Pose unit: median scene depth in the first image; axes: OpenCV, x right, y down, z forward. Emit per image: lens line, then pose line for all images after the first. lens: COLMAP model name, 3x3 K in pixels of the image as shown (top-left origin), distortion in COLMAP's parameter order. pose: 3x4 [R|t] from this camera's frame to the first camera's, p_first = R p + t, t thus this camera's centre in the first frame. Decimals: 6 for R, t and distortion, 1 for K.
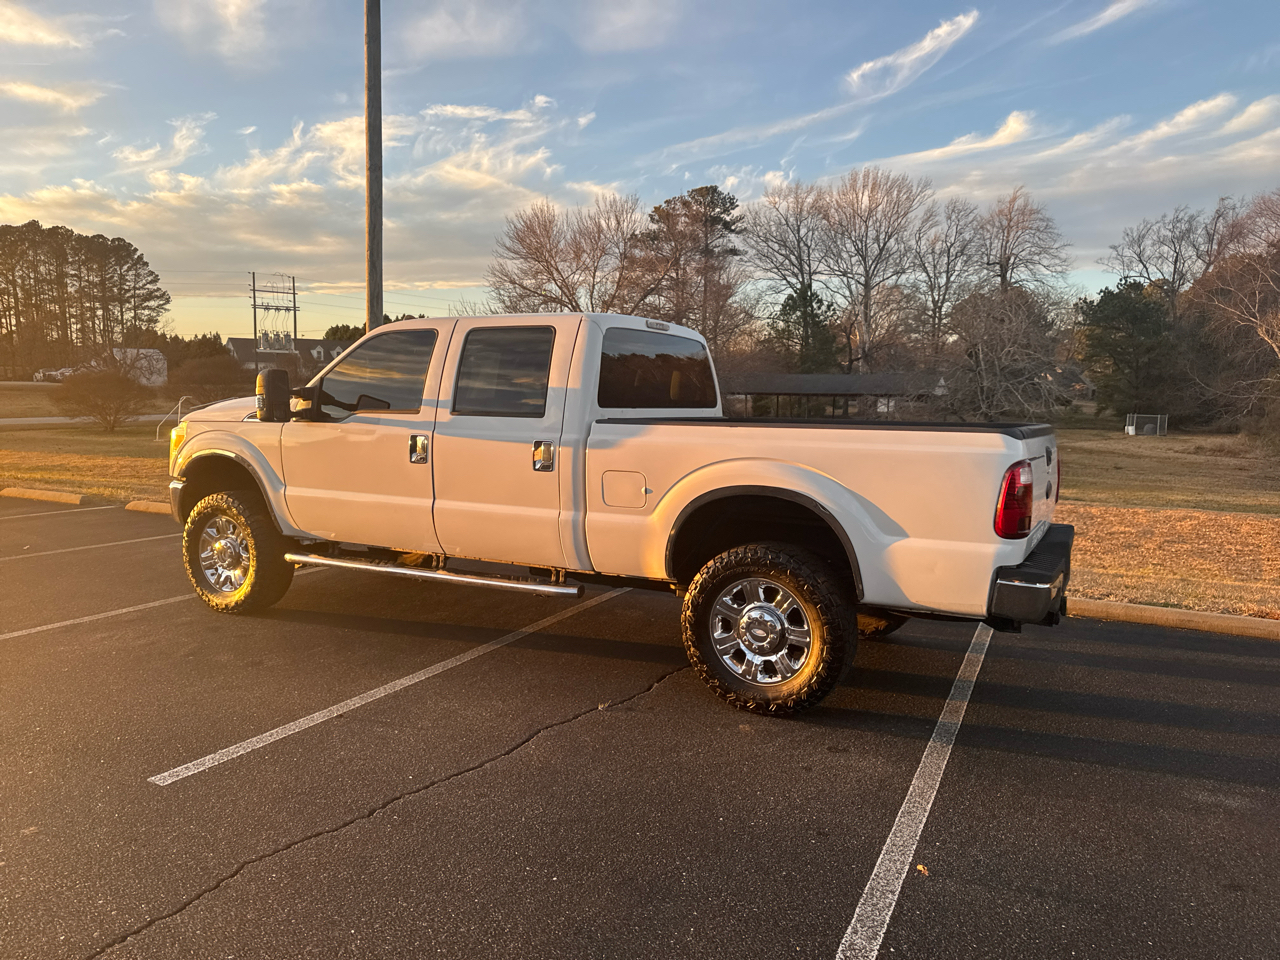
lens RADIAL K [[899.9, 0, 648.3], [0, 899.9, 539.2], [0, 0, 1]] dist [0.033911, -0.038272]
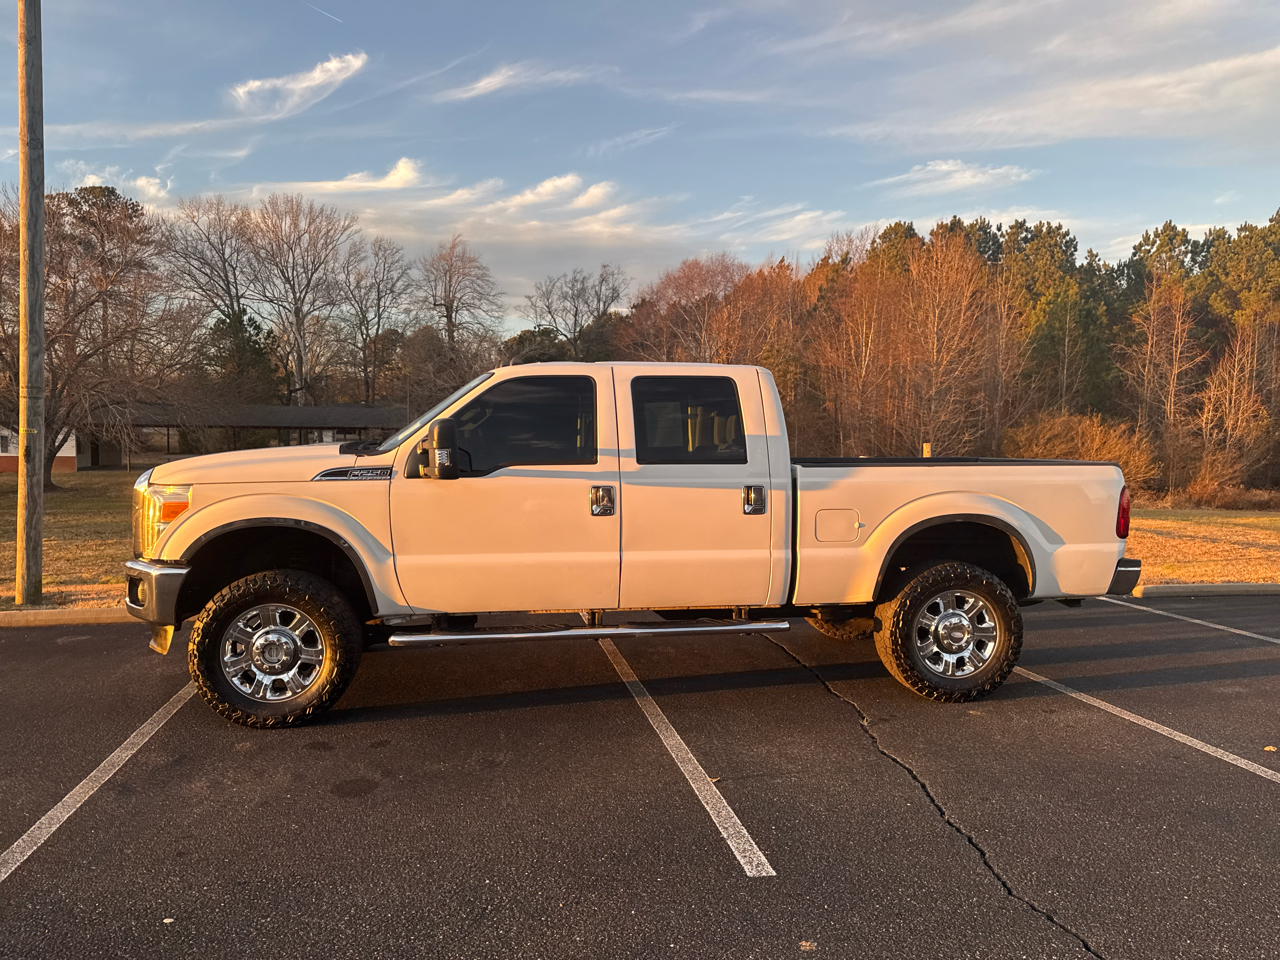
lens RADIAL K [[899.9, 0, 646.4], [0, 899.9, 555.7], [0, 0, 1]] dist [0.033911, -0.038272]
pose [[0.798080, -0.088953, 0.595950, -0.066416], [0.098825, 0.994973, 0.016168, -0.004504], [-0.594393, 0.045991, 0.802859, 0.018741]]
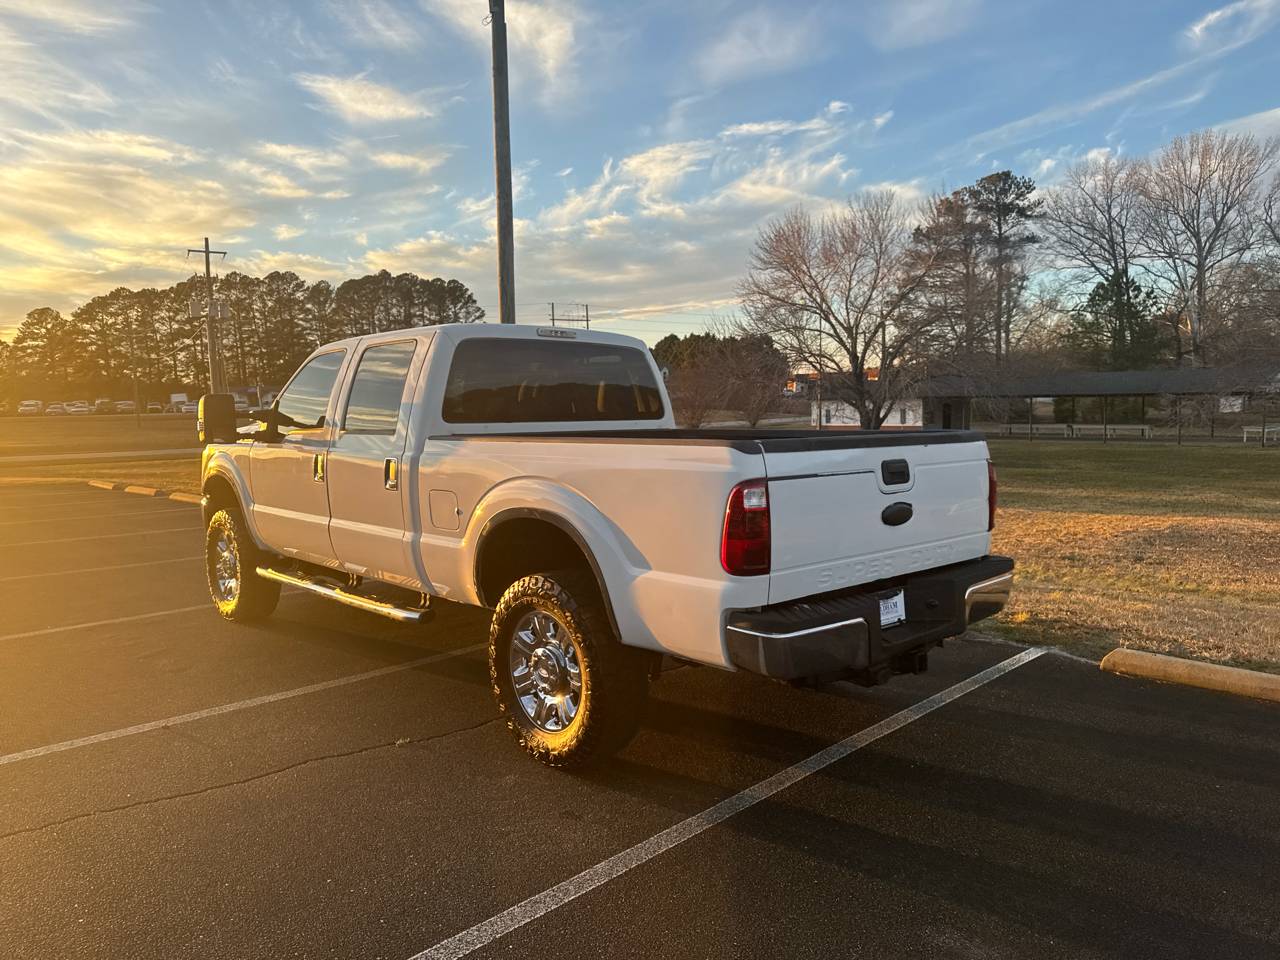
lens RADIAL K [[904.2, 0, 645.9], [0, 904.2, 540.4], [0, 0, 1]] dist [0.039889, -0.047185]
pose [[0.944387, 0.016456, -0.328425, 0.036347], [-0.020669, 0.999743, -0.009341, -0.001420], [0.328187, 0.015609, 0.944484, 0.013280]]
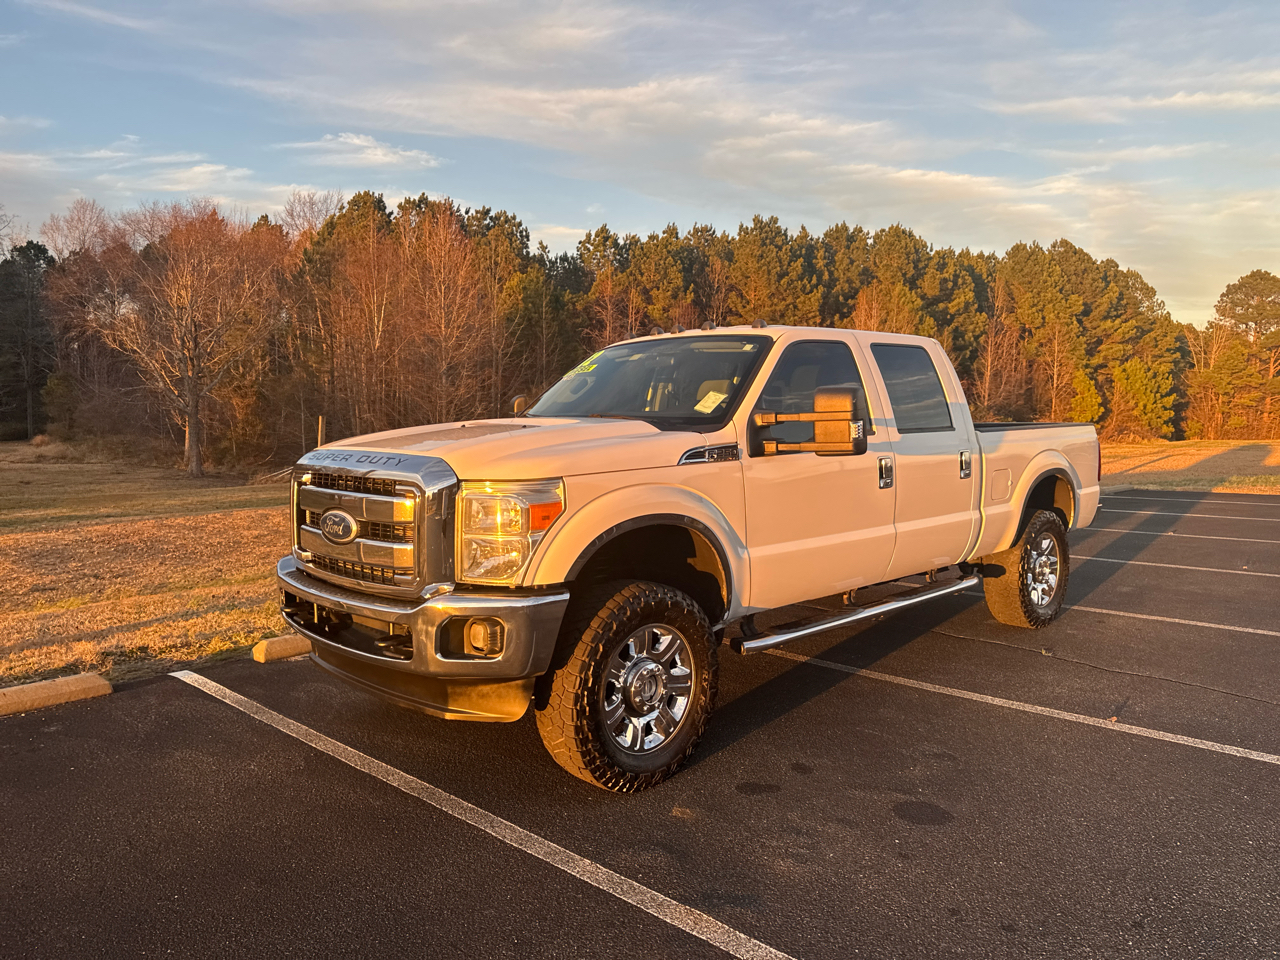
lens RADIAL K [[899.9, 0, 645.4], [0, 899.9, 529.0], [0, 0, 1]] dist [0.033911, -0.038272]
pose [[0.283105, -0.139054, 0.948955, -0.102006], [0.154530, 0.983120, 0.097959, -0.014524], [-0.946558, 0.118909, 0.299814, 0.082036]]
